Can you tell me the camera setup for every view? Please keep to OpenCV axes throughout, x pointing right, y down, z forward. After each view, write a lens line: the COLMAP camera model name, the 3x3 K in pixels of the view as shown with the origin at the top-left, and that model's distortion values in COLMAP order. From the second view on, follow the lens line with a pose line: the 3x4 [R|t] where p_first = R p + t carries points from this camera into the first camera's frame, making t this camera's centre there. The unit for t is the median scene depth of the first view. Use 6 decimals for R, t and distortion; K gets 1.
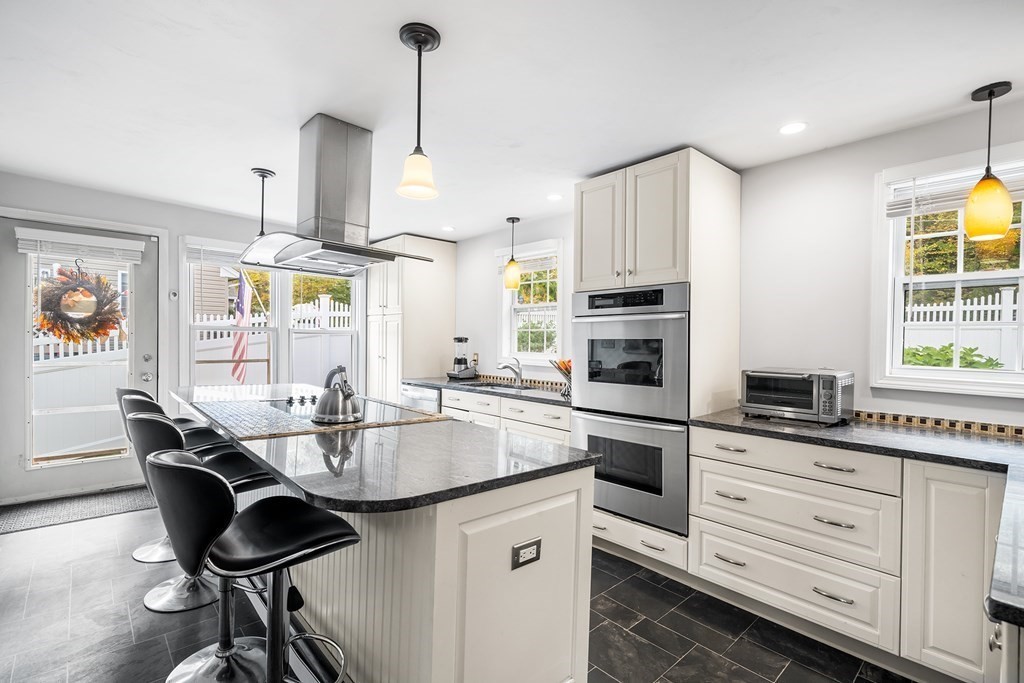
lens RADIAL K [[478.3, 0, 512.6], [0, 478.3, 341.3], [0, 0, 1]] dist [0.000624, 0.000800]
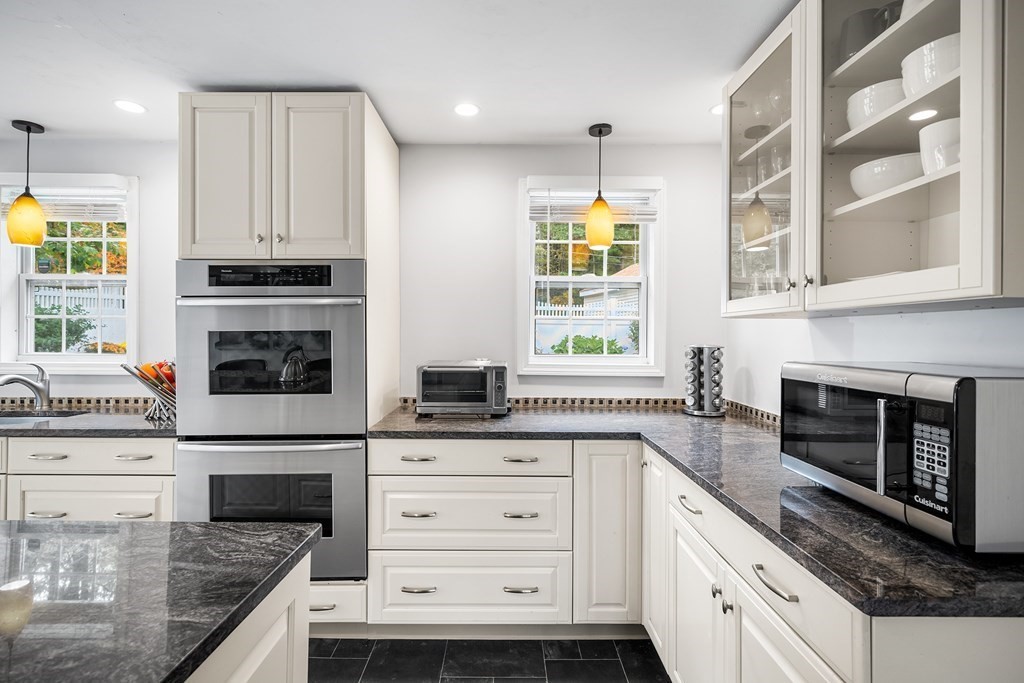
lens RADIAL K [[478.3, 0, 509.6], [0, 478.3, 331.9], [0, 0, 1]] dist [0.000624, 0.000800]
pose [[0.670372, -0.004178, 0.742013, -0.063890], [0.005783, 0.999983, 0.000406, -0.001787], [-0.742003, 0.004019, 0.670385, 0.283776]]
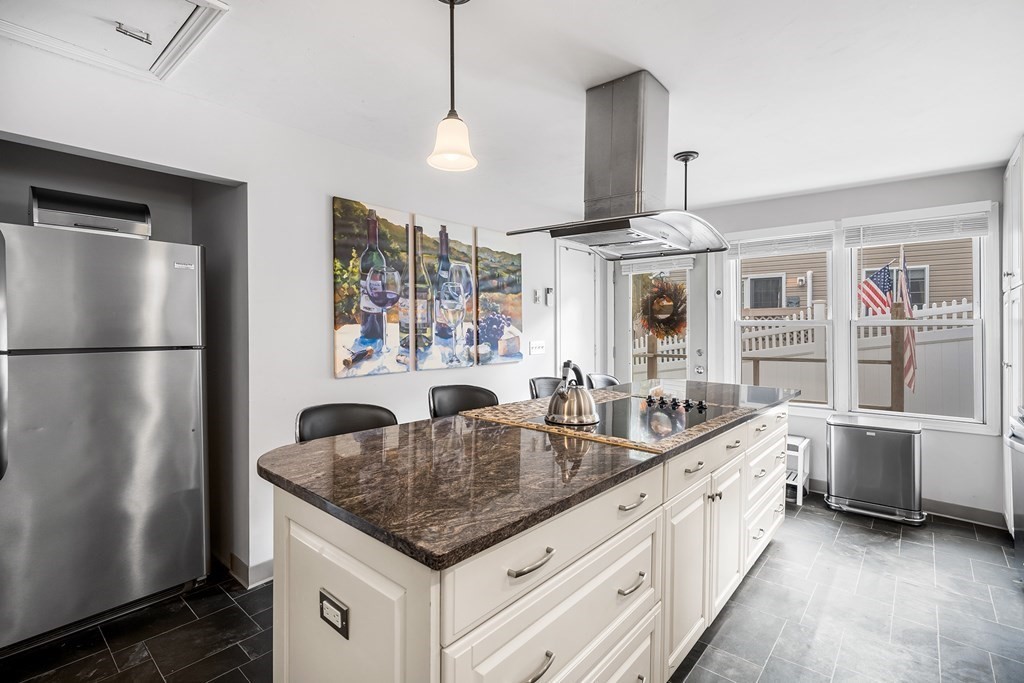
lens RADIAL K [[478.3, 0, 512.3], [0, 478.3, 337.0], [0, 0, 1]] dist [0.000624, 0.000800]
pose [[0.121735, -0.003610, -0.992556, 0.443924], [-0.002598, 0.999989, -0.003956, 0.007557], [0.992559, 0.003061, 0.121724, 0.664154]]
